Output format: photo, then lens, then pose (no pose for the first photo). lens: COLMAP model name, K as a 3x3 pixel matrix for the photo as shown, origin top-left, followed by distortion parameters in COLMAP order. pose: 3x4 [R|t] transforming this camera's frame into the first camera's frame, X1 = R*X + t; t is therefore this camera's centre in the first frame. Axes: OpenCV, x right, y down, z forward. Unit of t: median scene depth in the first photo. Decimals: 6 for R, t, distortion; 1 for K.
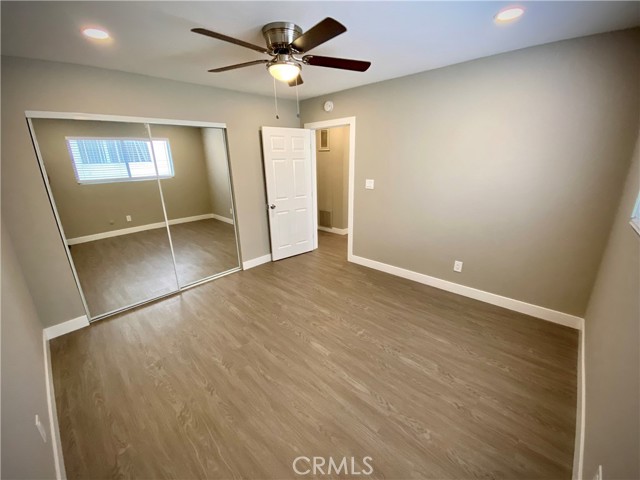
lens RADIAL K [[261.2, 0, 318.4], [0, 261.2, 239.6], [0, 0, 1]] dist [0.037994, -0.028366]
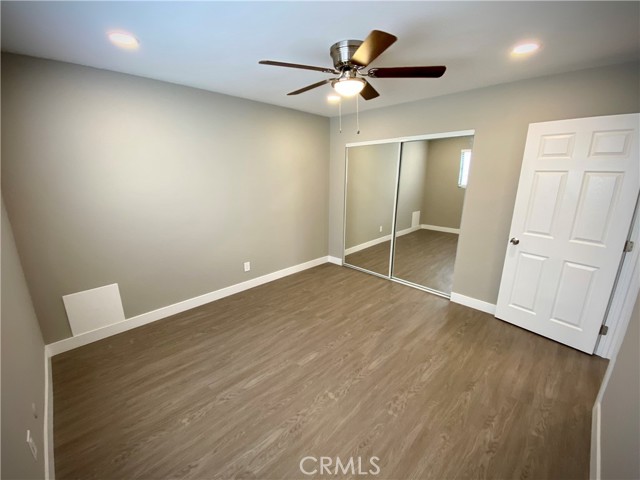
lens RADIAL K [[261.2, 0, 318.4], [0, 261.2, 239.6], [0, 0, 1]] dist [0.037994, -0.028366]
pose [[-0.037611, 0.273444, -0.961152, 0.885035], [-0.292922, 0.916565, 0.272221, -0.304607], [0.955396, 0.291781, 0.045624, 0.891278]]
